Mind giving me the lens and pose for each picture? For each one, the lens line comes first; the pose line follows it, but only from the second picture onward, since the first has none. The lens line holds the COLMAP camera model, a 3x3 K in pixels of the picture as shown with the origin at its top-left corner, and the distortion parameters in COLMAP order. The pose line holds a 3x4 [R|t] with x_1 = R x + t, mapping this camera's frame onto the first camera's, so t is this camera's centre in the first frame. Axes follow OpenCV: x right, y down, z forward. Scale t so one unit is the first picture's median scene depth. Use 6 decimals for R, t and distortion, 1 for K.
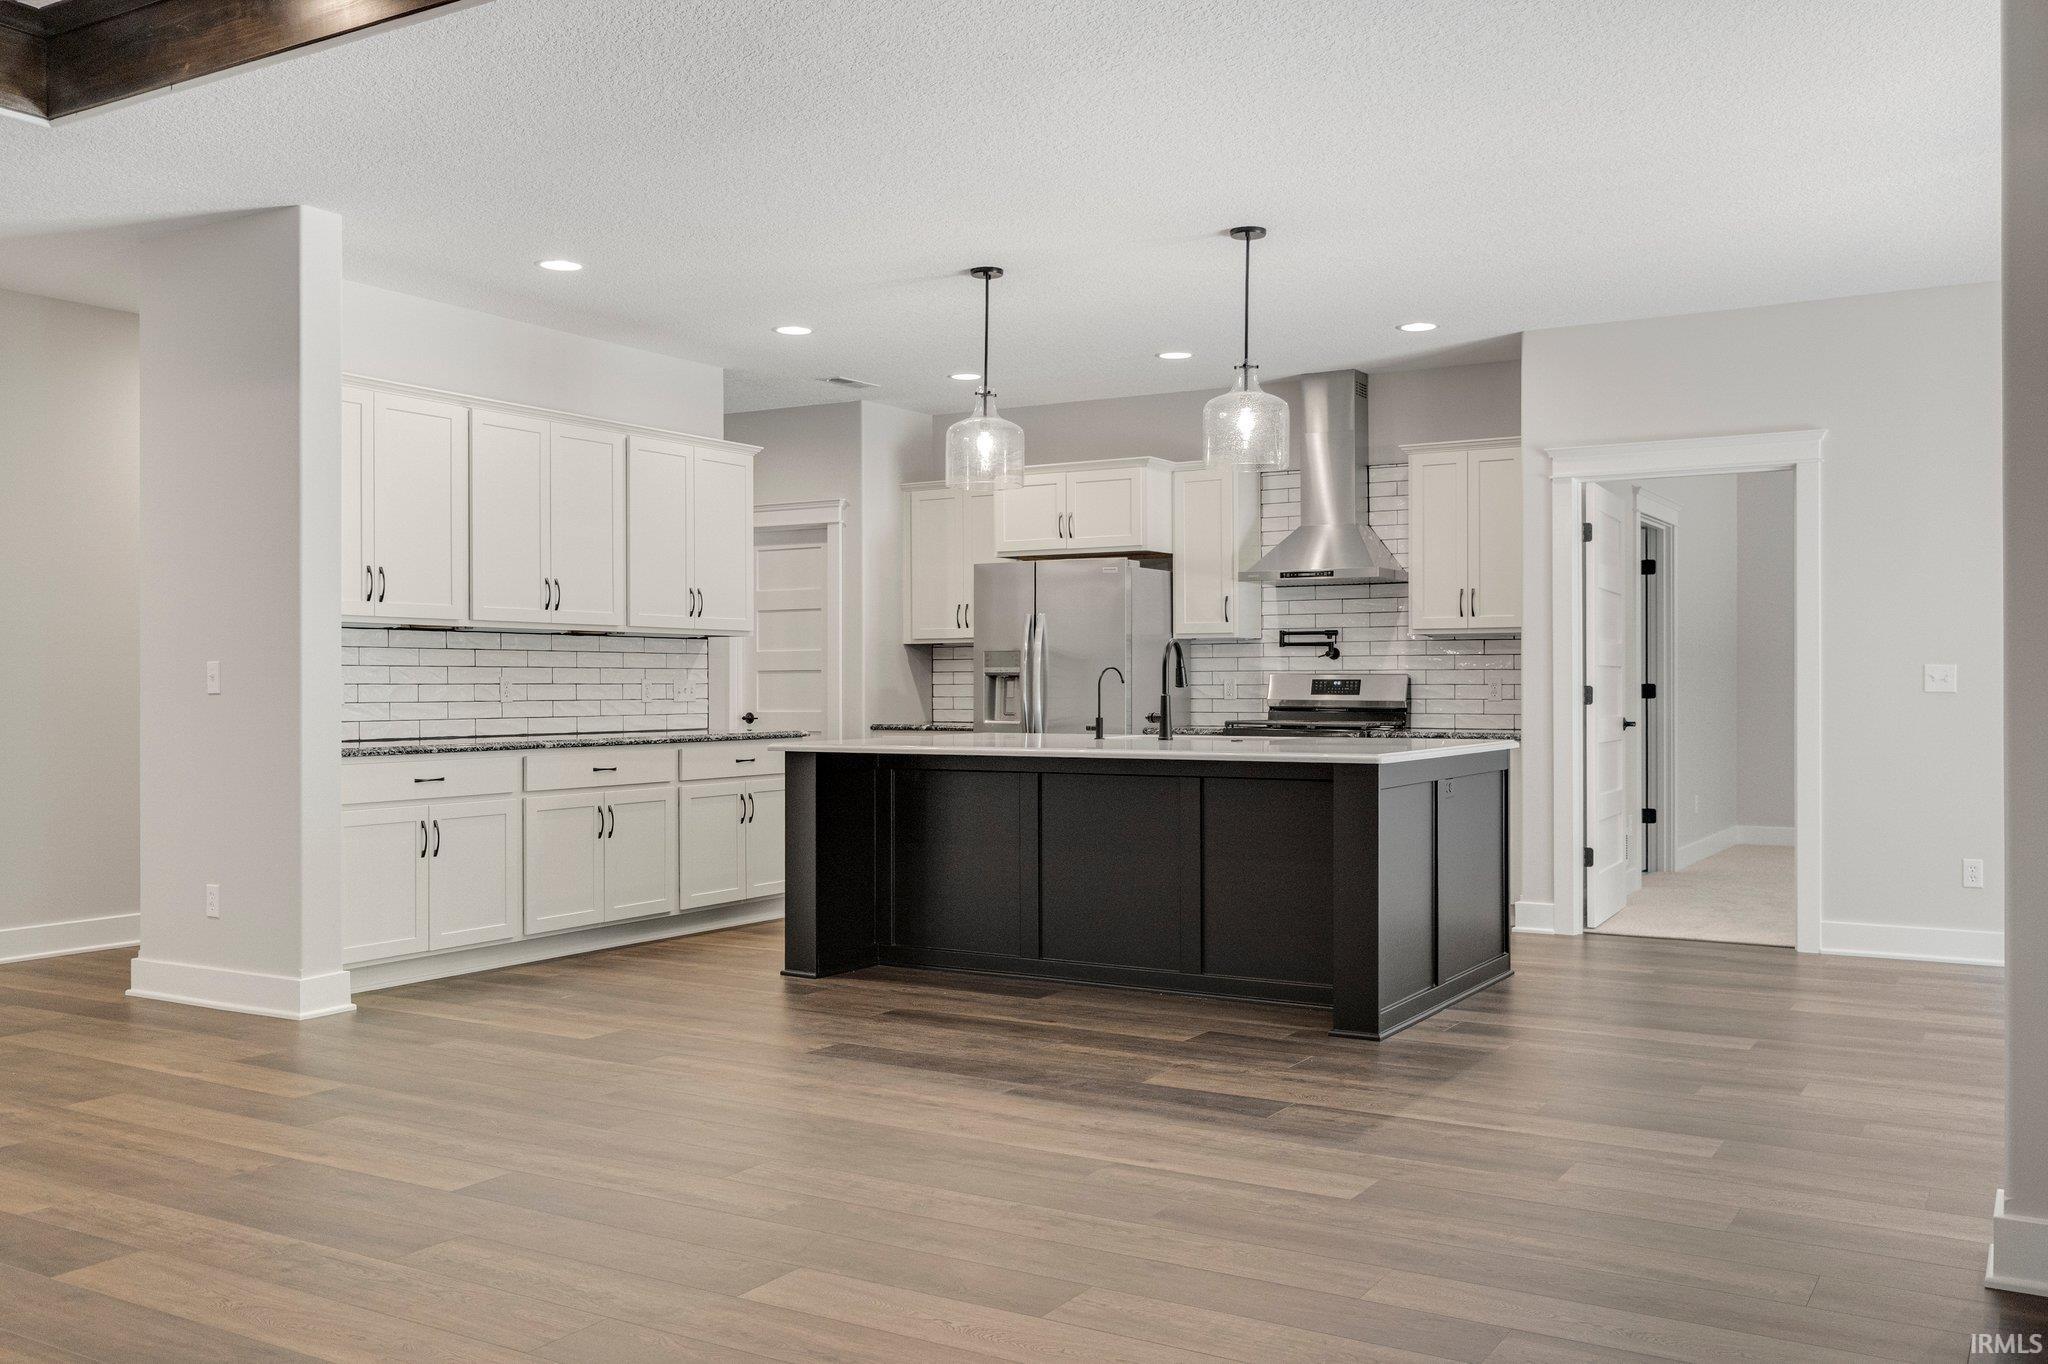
lens RADIAL K [[1697.3, 0, 1024.0], [0, 1697.3, 682.0], [0, 0, 1]] dist [0.001378, 0.053047]
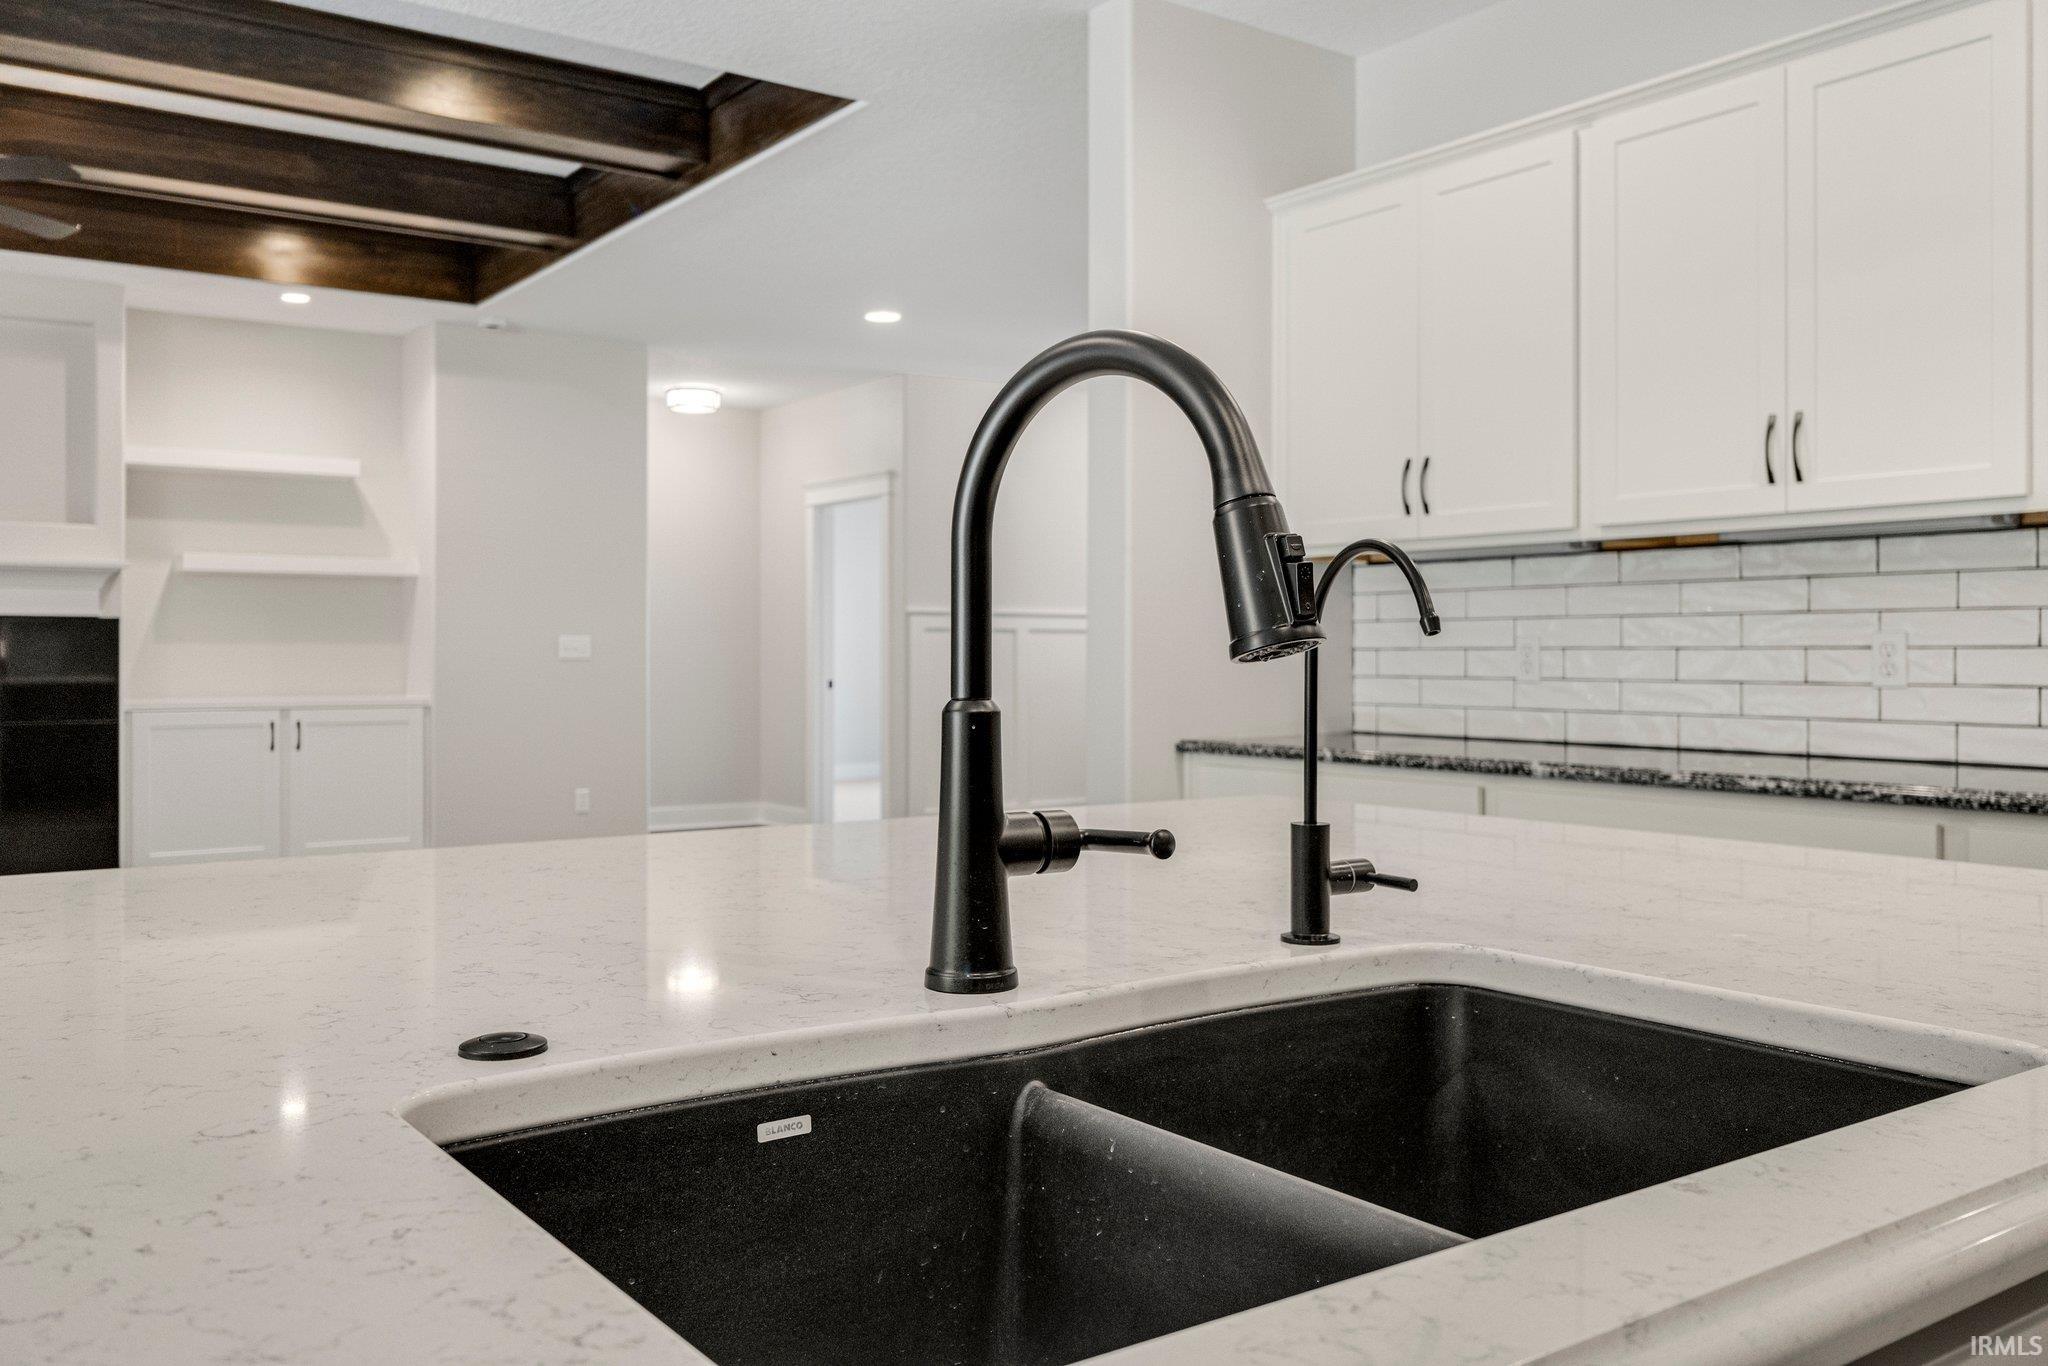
lens RADIAL K [[1697.3, 0, 1024.0], [0, 1697.3, 683.0], [0, 0, 1]] dist [0.001378, 0.053047]
pose [[-0.398076, 0.017086, -0.917193, 0.226570], [0.002561, 0.999843, 0.017514, 0.002414], [0.917349, 0.004623, -0.398058, 1.017633]]
